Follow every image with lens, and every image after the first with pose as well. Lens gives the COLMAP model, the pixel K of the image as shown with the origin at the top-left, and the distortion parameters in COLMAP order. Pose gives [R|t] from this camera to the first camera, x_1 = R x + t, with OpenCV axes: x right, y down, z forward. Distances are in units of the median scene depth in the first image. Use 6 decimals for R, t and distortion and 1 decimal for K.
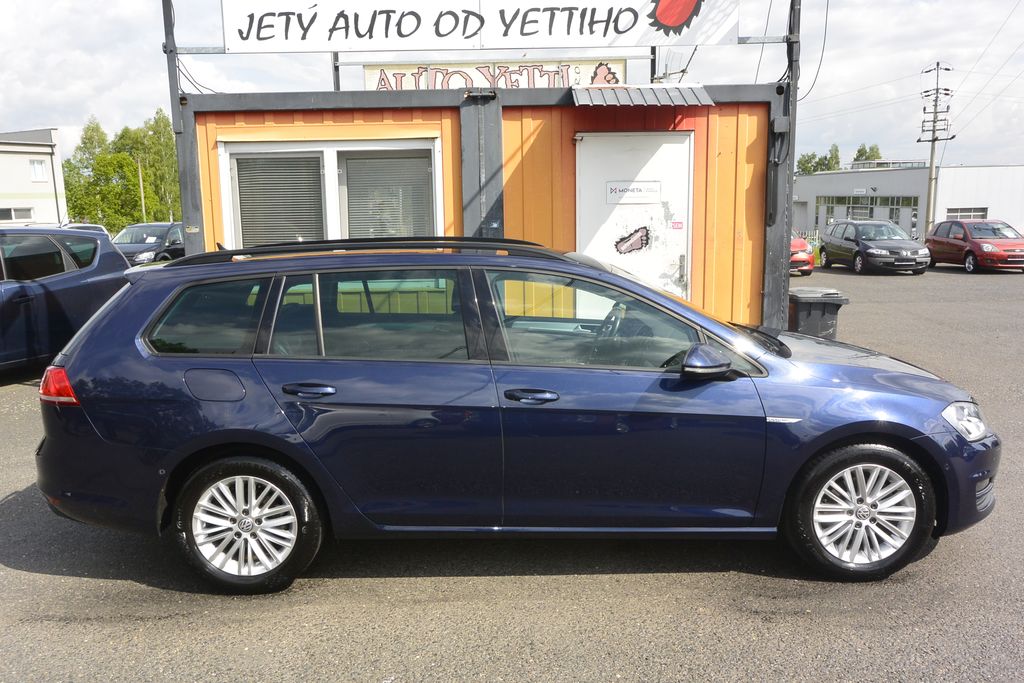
lens RADIAL K [[783.2, 0, 515.3], [0, 783.2, 338.7], [0, 0, 1]] dist [0.002892, 0.008592]
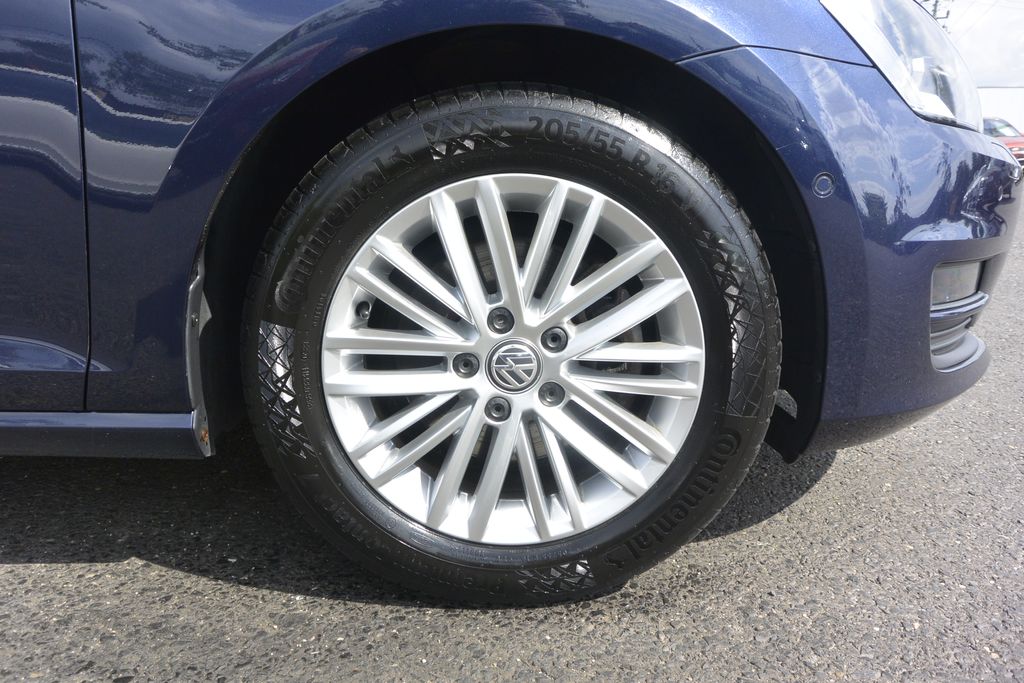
lens RADIAL K [[783.2, 0, 506.5], [0, 783.2, 335.6], [0, 0, 1]] dist [0.002892, 0.008592]
pose [[0.999834, 0.016128, 0.008536, 0.433215], [-0.016792, 0.996283, 0.084492, 0.186674], [-0.007142, -0.084621, 0.996388, 0.720313]]
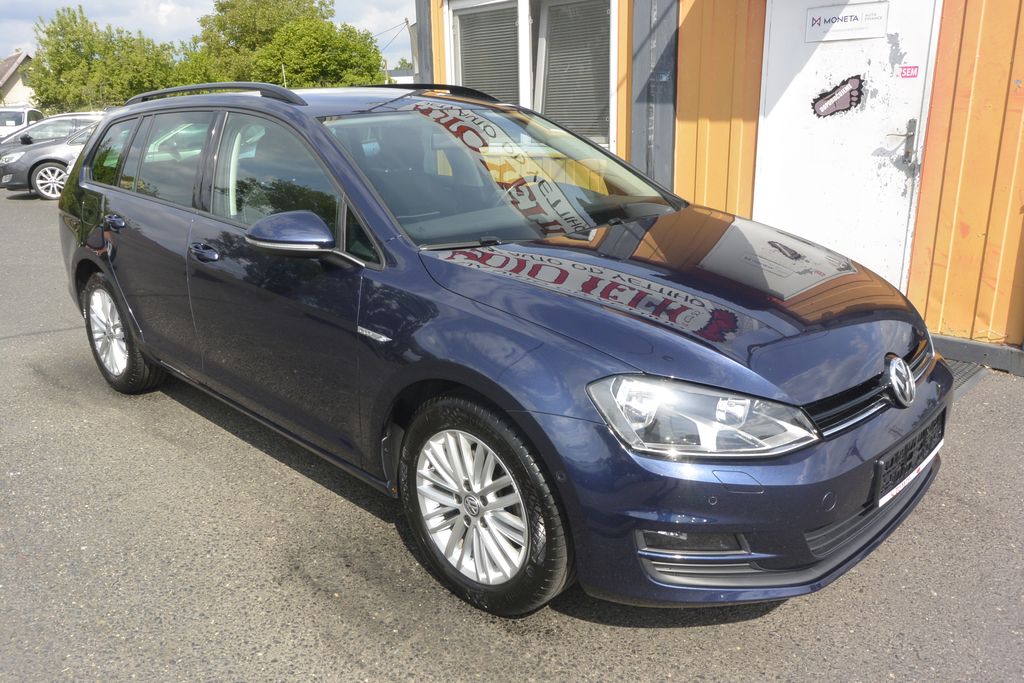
lens RADIAL K [[783.2, 0, 513.0], [0, 783.2, 346.7], [0, 0, 1]] dist [0.002892, 0.008592]
pose [[0.702523, 0.209212, -0.680214, 0.866789], [-0.102070, 0.975552, 0.194630, -0.032728], [0.704303, -0.067303, 0.706702, 0.572176]]
